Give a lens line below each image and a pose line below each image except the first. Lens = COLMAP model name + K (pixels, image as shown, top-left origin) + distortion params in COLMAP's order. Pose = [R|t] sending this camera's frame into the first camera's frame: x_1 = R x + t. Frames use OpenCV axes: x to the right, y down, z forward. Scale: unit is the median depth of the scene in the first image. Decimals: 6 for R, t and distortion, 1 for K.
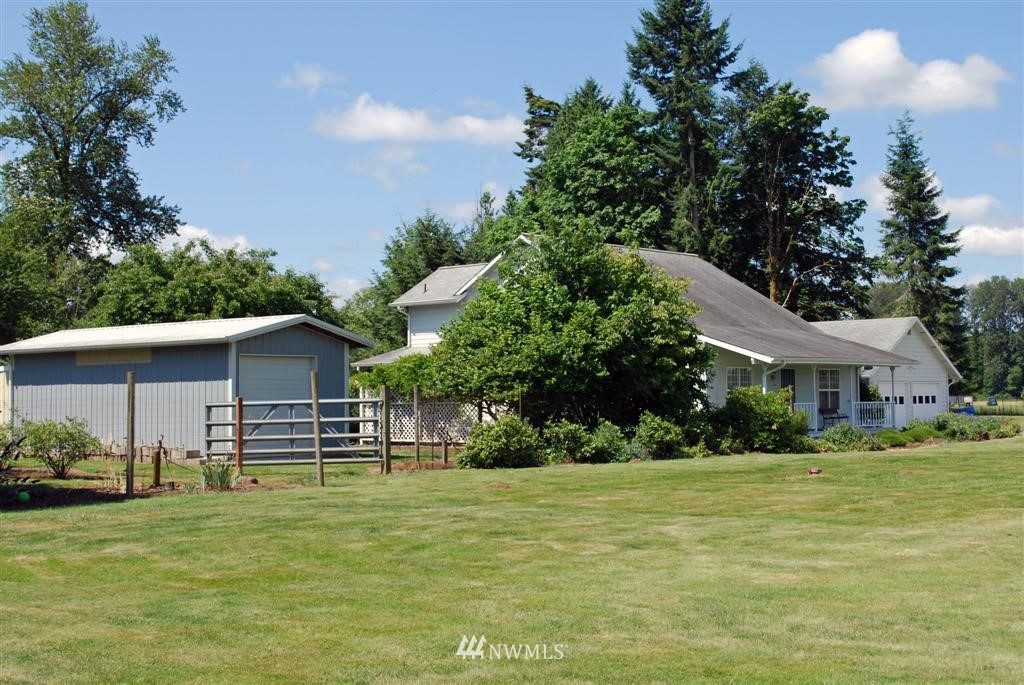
lens RADIAL K [[1422.4, 0, 512.0], [0, 1422.4, 342.5], [0, 0, 1]] dist [-0.009181, -0.006641]
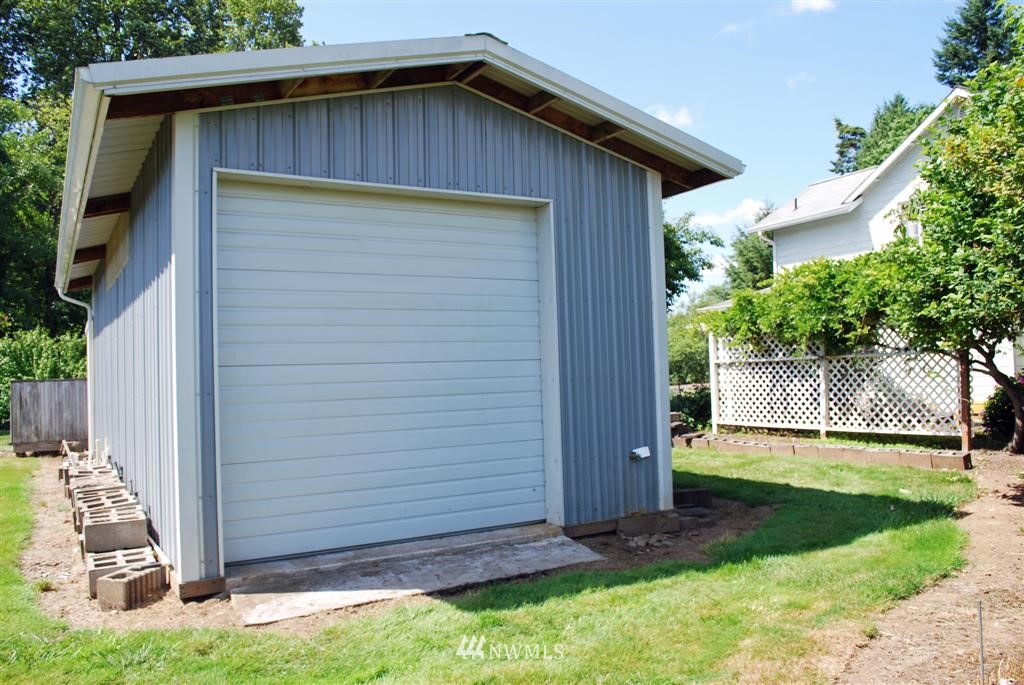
lens RADIAL K [[808.1, 0, 512.0], [0, 808.1, 342.5], [0, 0, 1]] dist [-0.089765, 0.002631]
pose [[0.936589, -0.032583, -0.348912, -0.031017], [0.037042, 0.999295, 0.006112, 0.013900], [0.348467, -0.018649, 0.937135, 0.303057]]
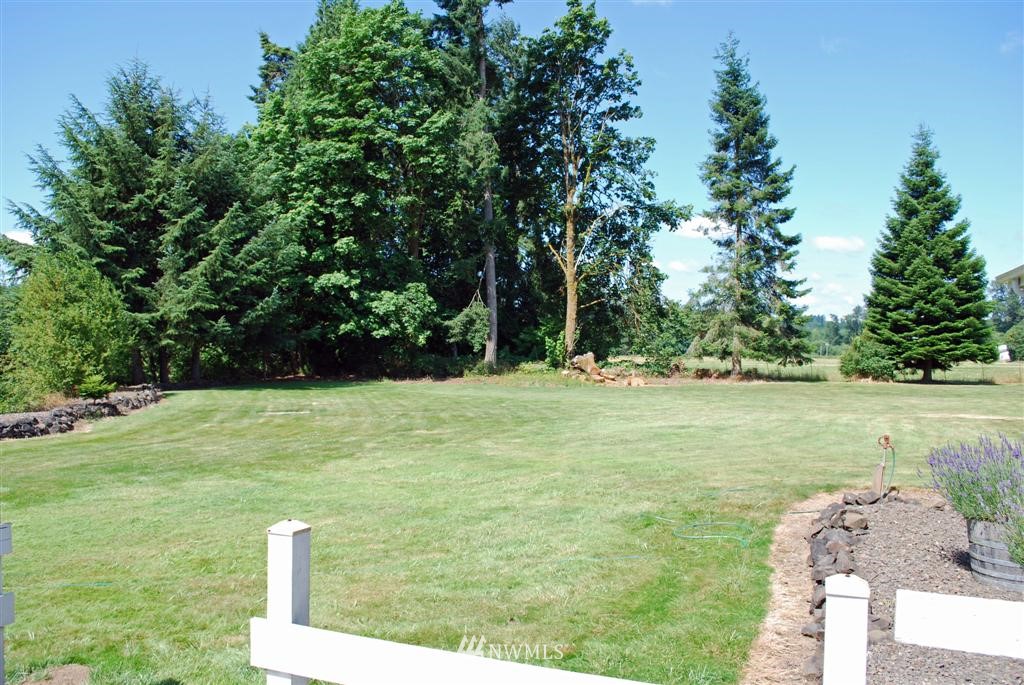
lens RADIAL K [[808.1, 0, 512.0], [0, 808.1, 342.5], [0, 0, 1]] dist [-0.089765, 0.002631]
pose [[0.935338, 0.034003, 0.352116, -0.022033], [-0.055944, 0.997062, 0.052321, 0.011835], [-0.349303, -0.068637, 0.934493, 0.523014]]
